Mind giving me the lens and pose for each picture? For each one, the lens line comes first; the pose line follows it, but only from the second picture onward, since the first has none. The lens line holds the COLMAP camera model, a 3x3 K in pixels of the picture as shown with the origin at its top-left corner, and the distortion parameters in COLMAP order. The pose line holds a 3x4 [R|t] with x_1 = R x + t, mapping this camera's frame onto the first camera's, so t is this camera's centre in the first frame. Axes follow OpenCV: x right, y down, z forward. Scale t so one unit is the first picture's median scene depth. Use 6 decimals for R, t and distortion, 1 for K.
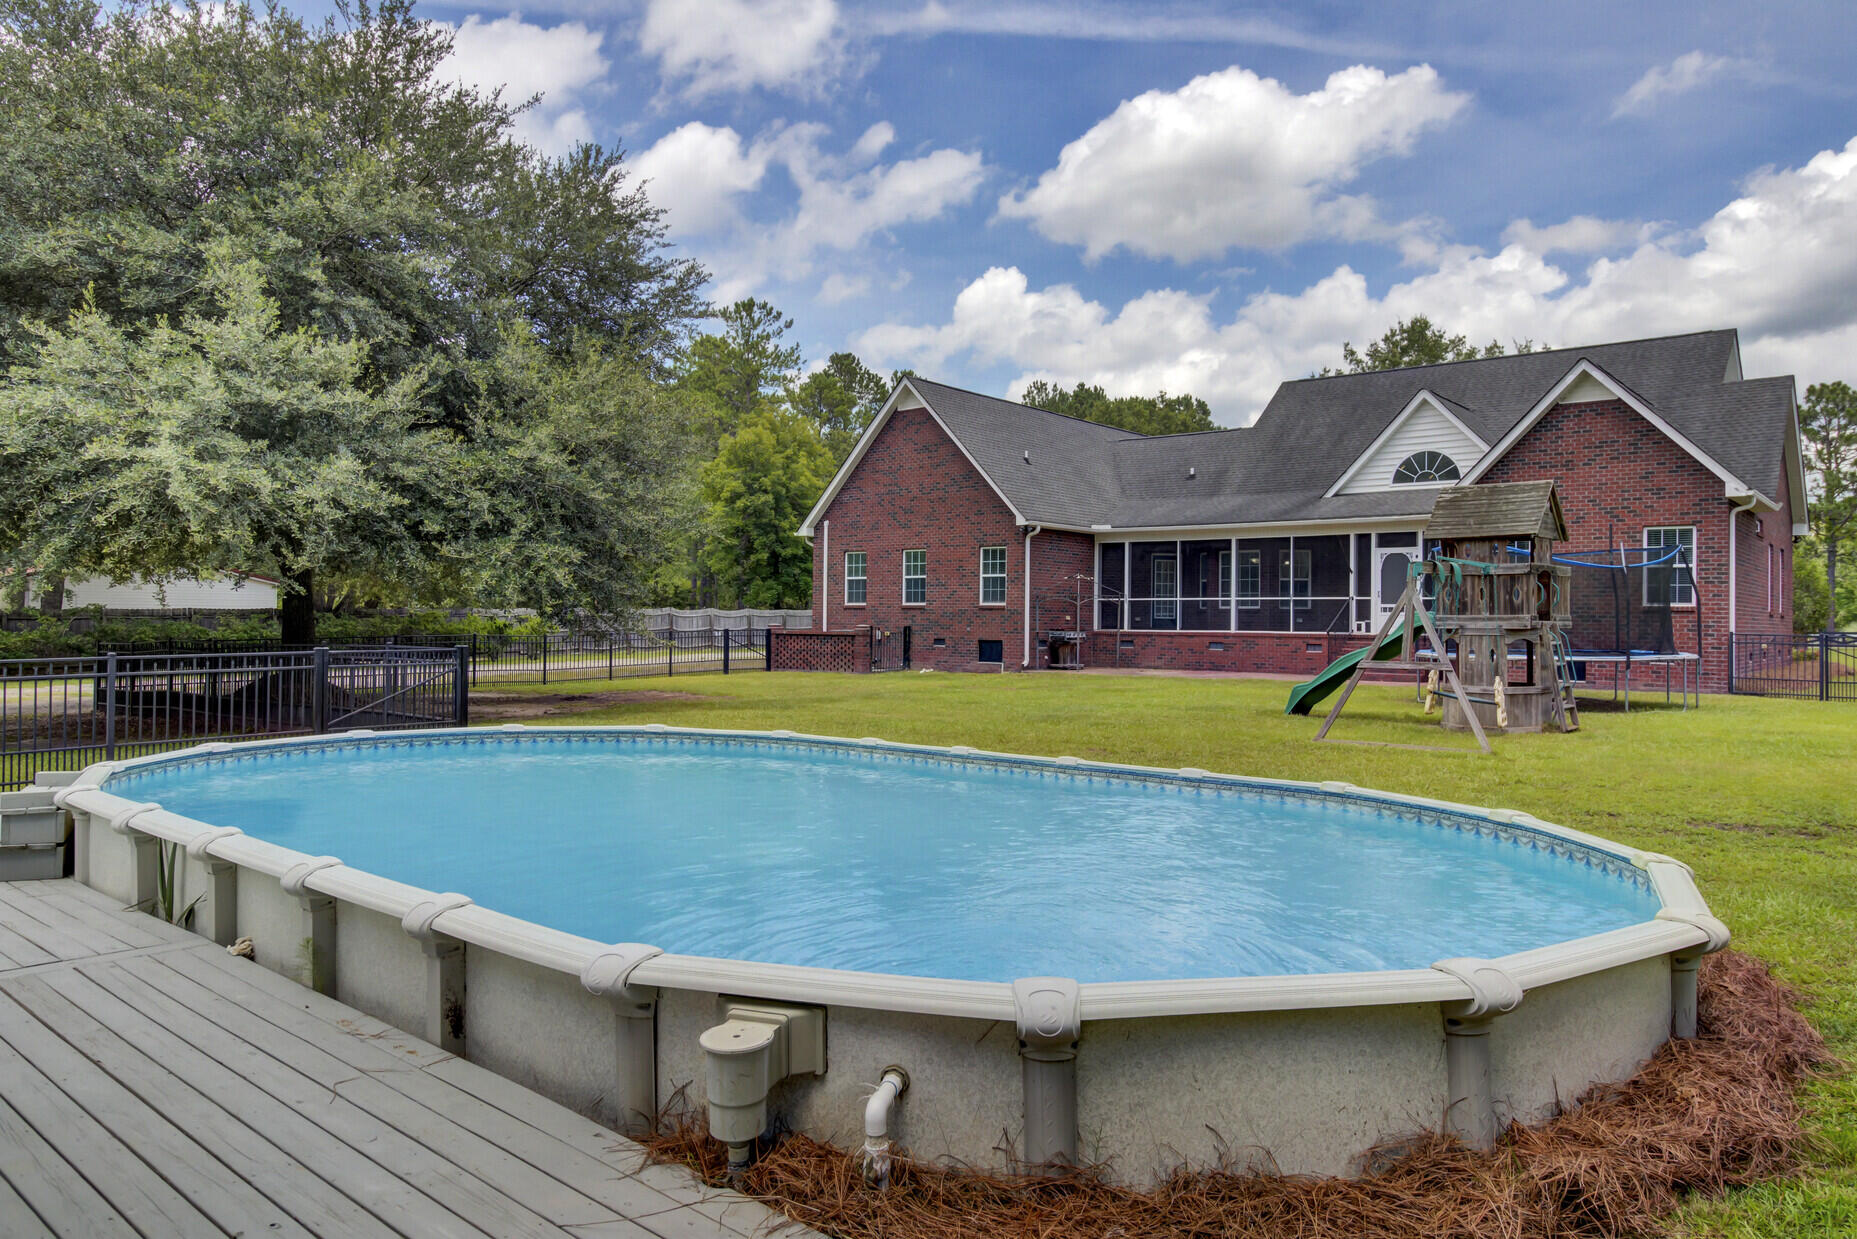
lens RADIAL K [[1193.9, 0, 921.7], [0, 1193.9, 621.8], [0, 0, 1]] dist [0.005051, -0.000043]
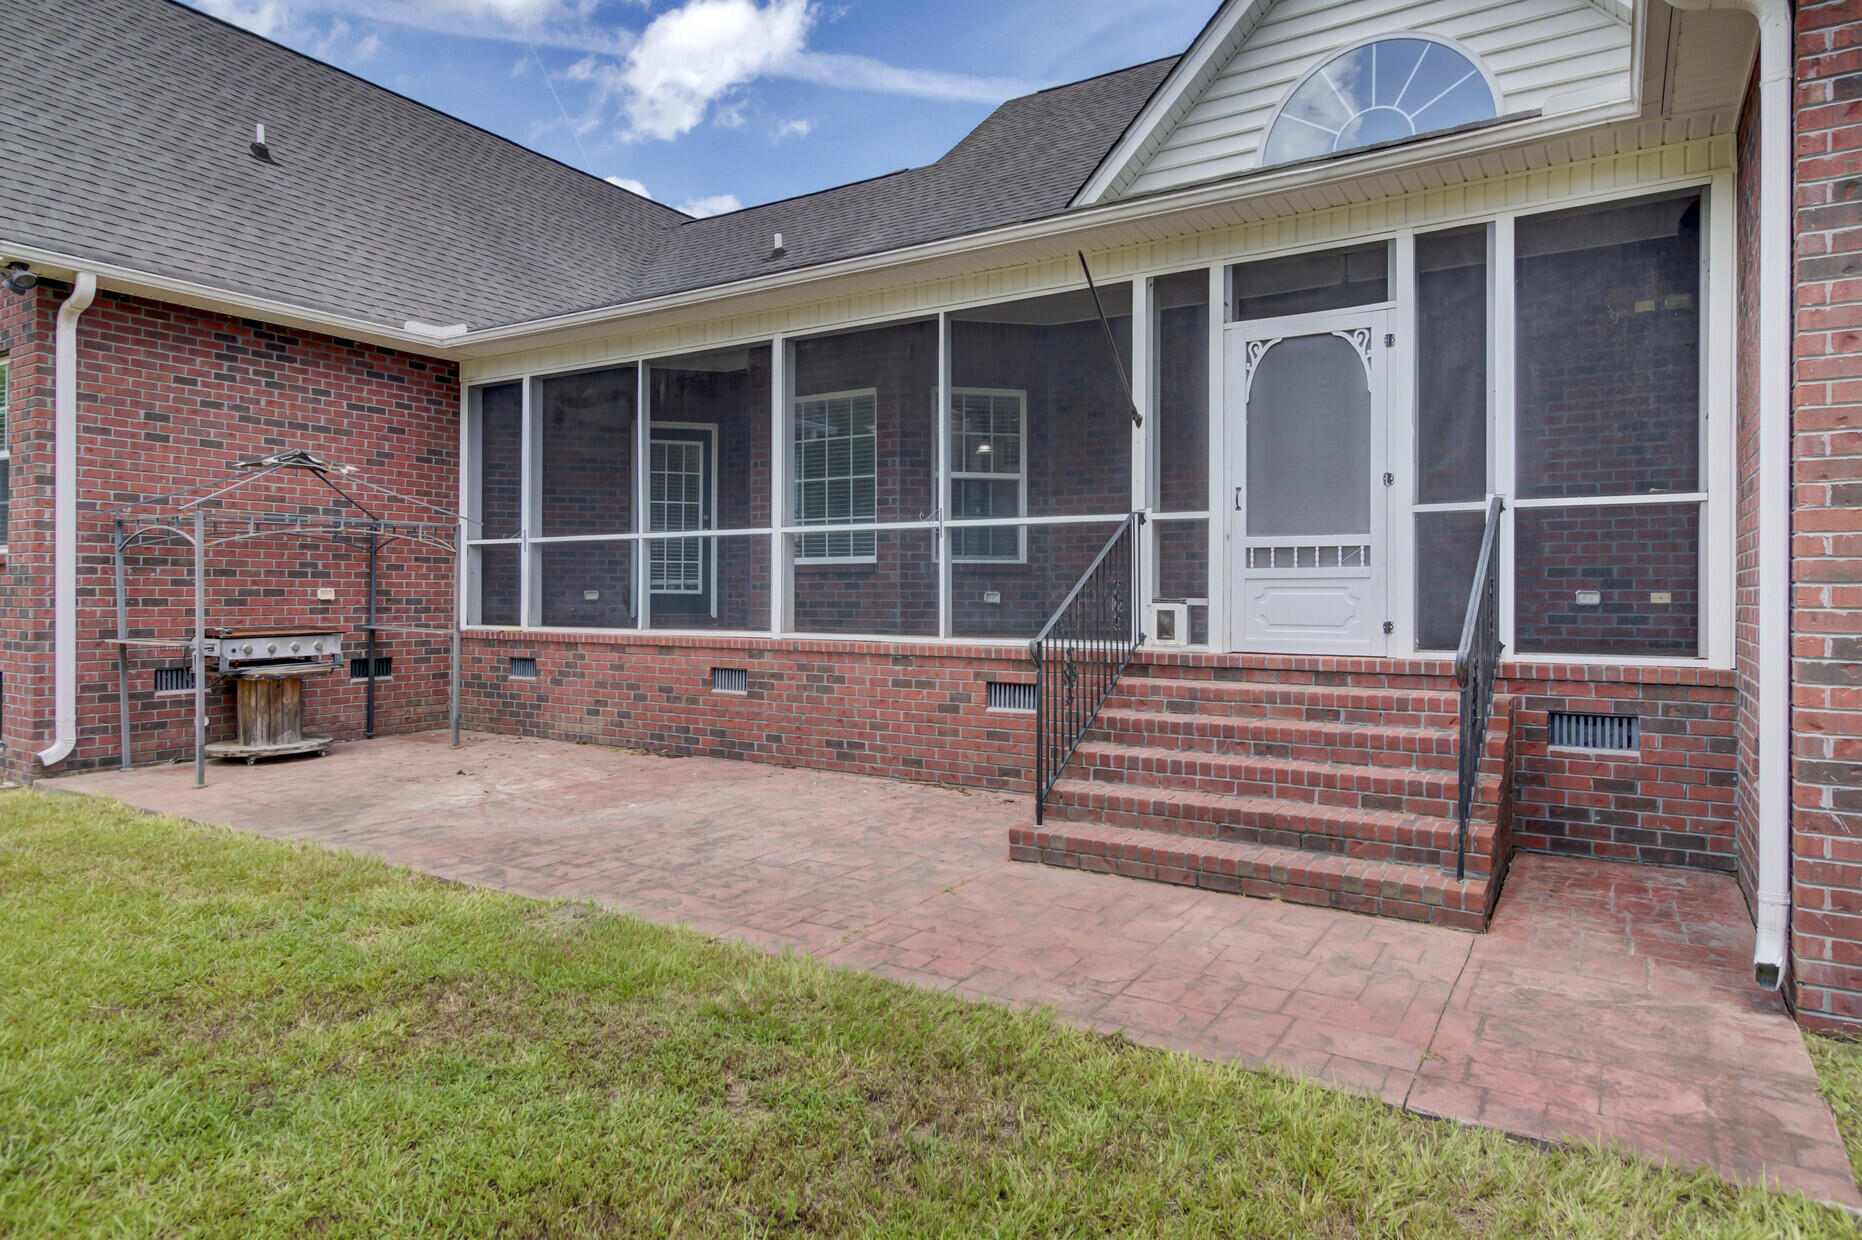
lens RADIAL K [[1106.5, 0, 933.4], [0, 1106.5, 610.9], [0, 0, 1]] dist [0.003382, 0.000113]
pose [[0.988405, -0.008197, 0.151620, 0.257504], [0.005703, 0.999841, 0.016874, -0.002745], [-0.151734, -0.015814, 0.988295, 0.708755]]
